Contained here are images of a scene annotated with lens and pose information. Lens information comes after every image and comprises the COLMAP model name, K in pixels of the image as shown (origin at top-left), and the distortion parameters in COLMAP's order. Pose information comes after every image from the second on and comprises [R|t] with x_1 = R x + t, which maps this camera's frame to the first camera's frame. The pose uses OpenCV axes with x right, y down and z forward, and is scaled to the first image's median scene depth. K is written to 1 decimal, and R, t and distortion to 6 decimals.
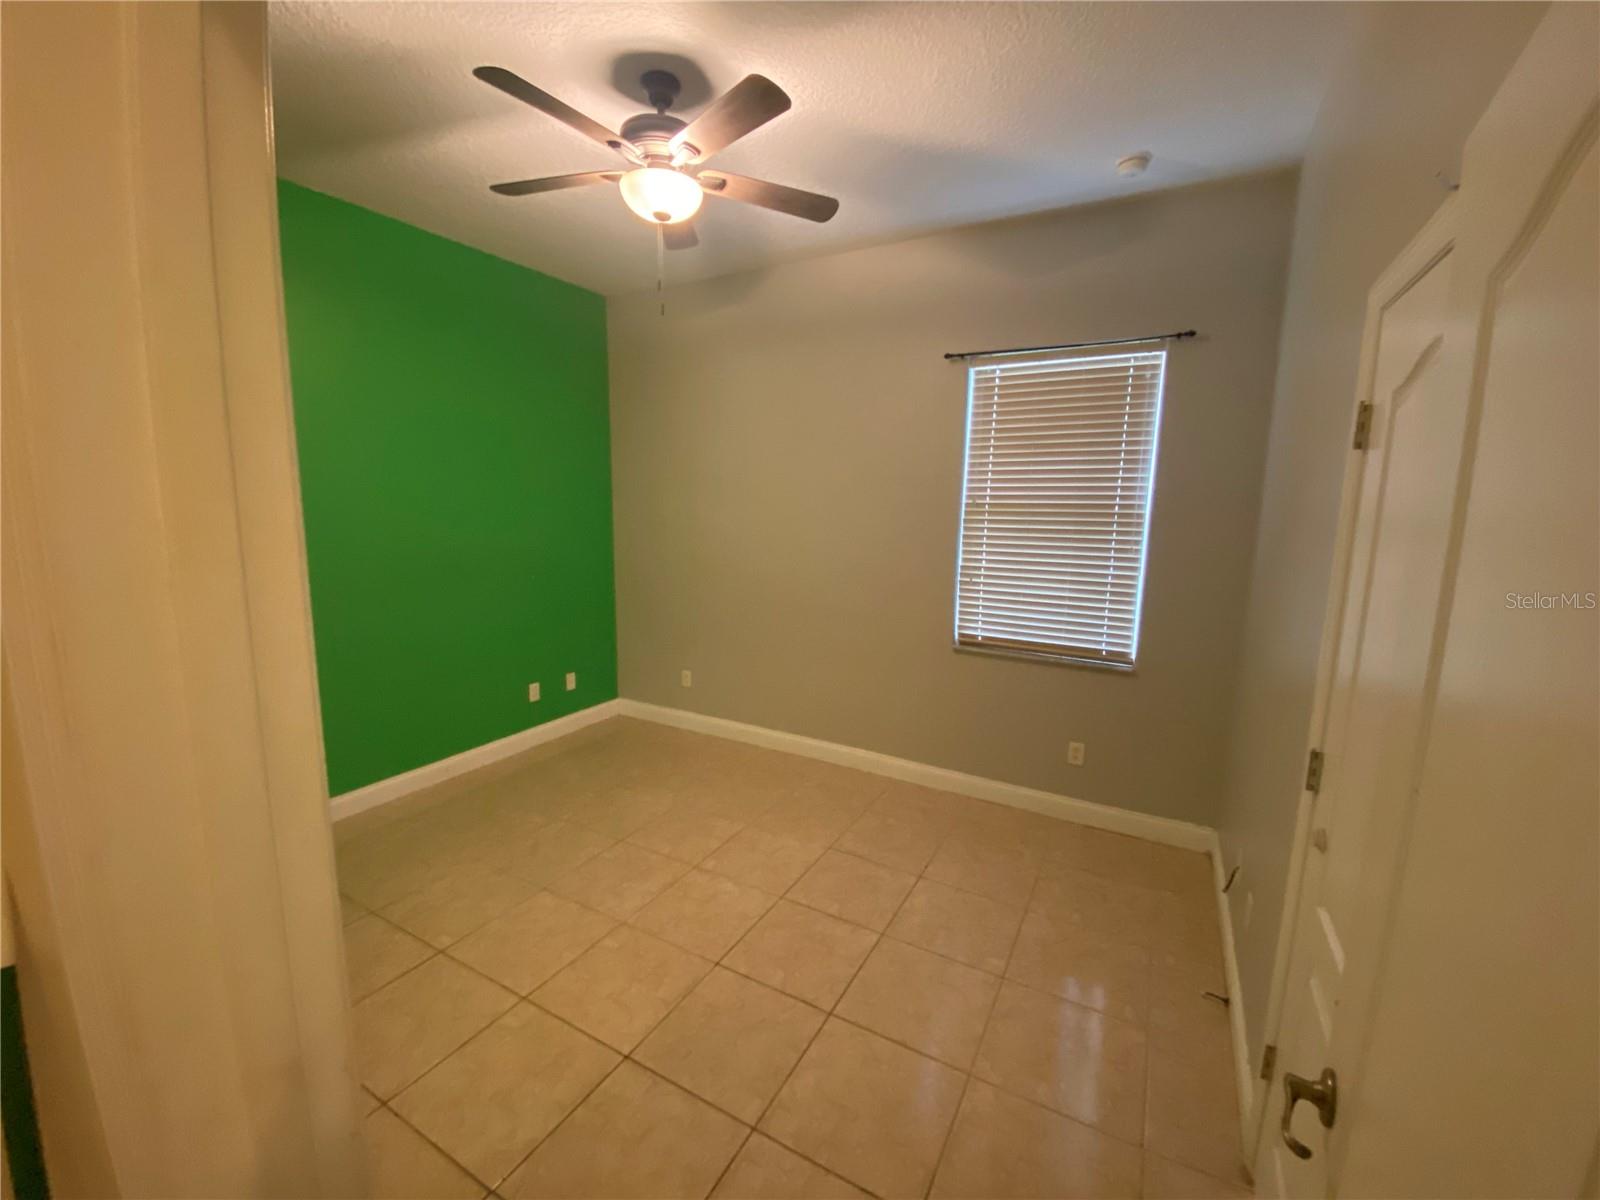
lens RADIAL K [[645.4, 0, 793.9], [0, 645.4, 594.6], [0, 0, 1]] dist [0.047041, -0.042135]
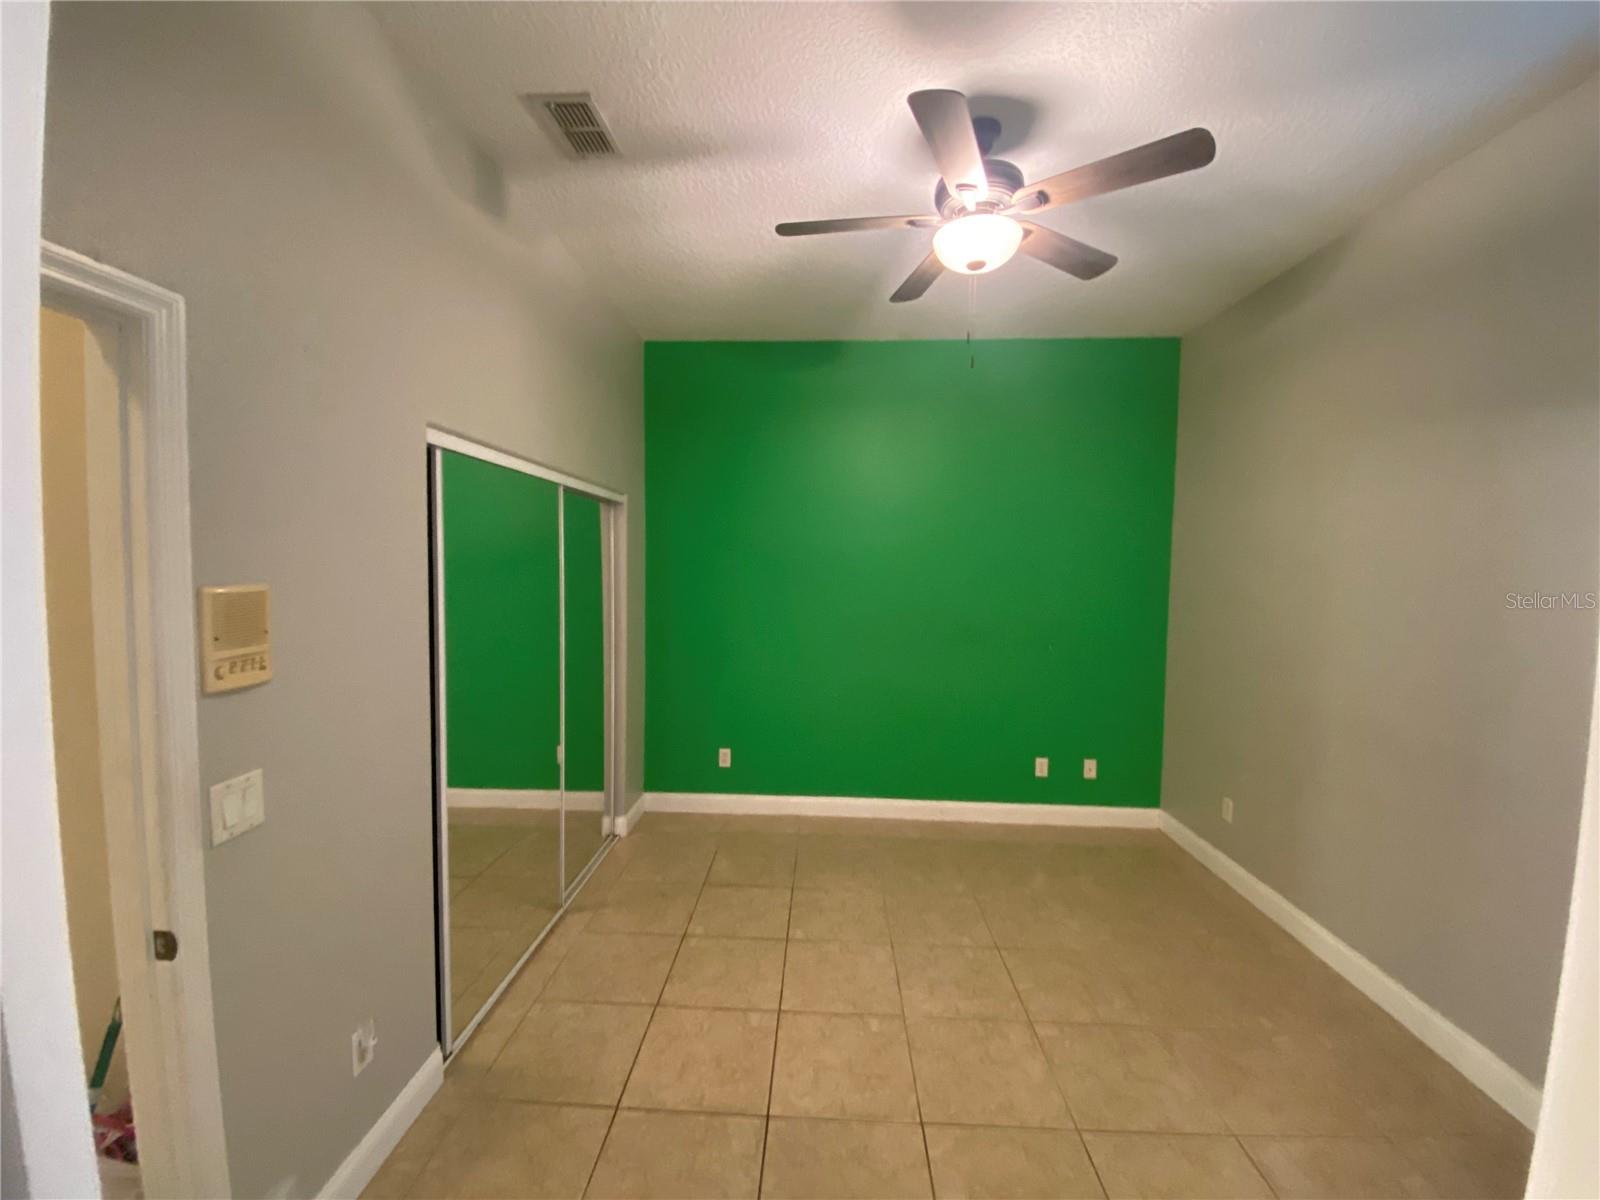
lens RADIAL K [[639.0, 0, 797.7], [0, 639.0, 597.7], [0, 0, 1]] dist [-0.000121, -0.013347]
pose [[0.458534, 0.045696, -0.887501, 0.434238], [-0.140532, 0.989840, -0.021641, -0.045493], [0.877495, 0.134646, 0.460297, 0.360655]]
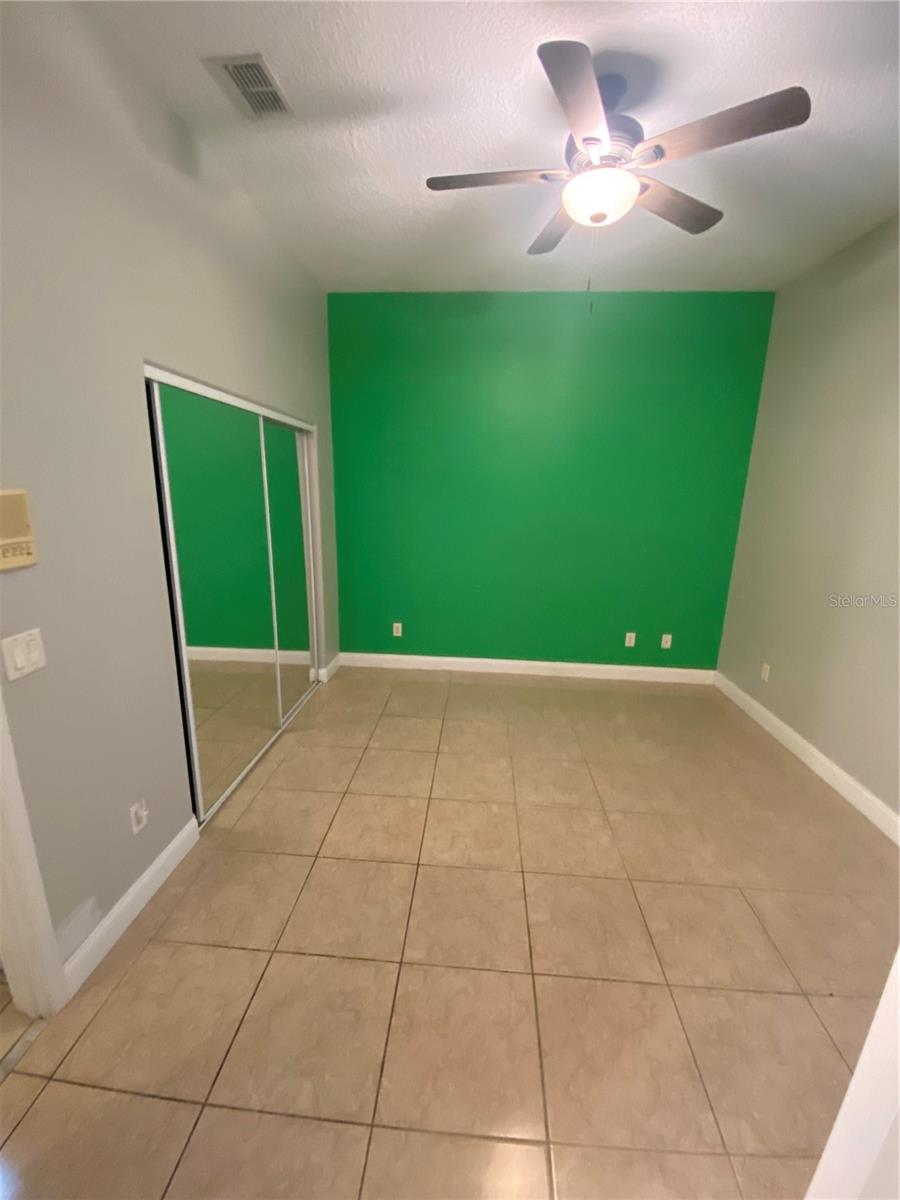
lens RADIAL K [[479.3, 0, 450.0], [0, 479.3, 600.0], [0, 0, 1]] dist [-0.000121, -0.013347]
pose [[0.437112, 0.210909, -0.874329, 0.436937], [-0.151619, 0.975484, 0.159510, -0.041036], [0.886535, 0.062841, 0.458373, 0.393929]]
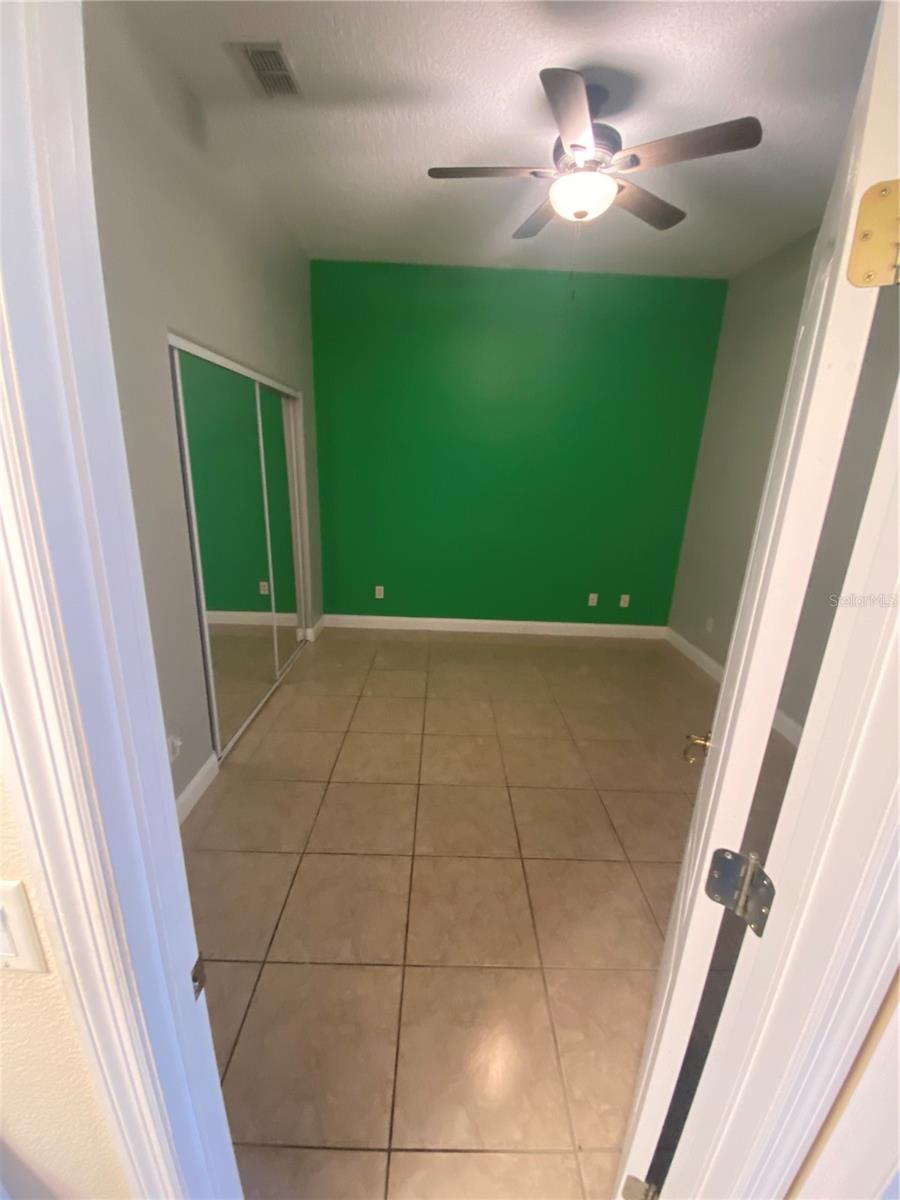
lens RADIAL K [[475.9, 0, 450.0], [0, 475.9, 600.0], [0, 0, 1]] dist [0.012813, -0.018974]
pose [[0.507618, 0.255983, -0.822676, 0.506633], [-0.162205, 0.966163, 0.200544, -0.014431], [0.846176, 0.031643, 0.531964, 0.289665]]
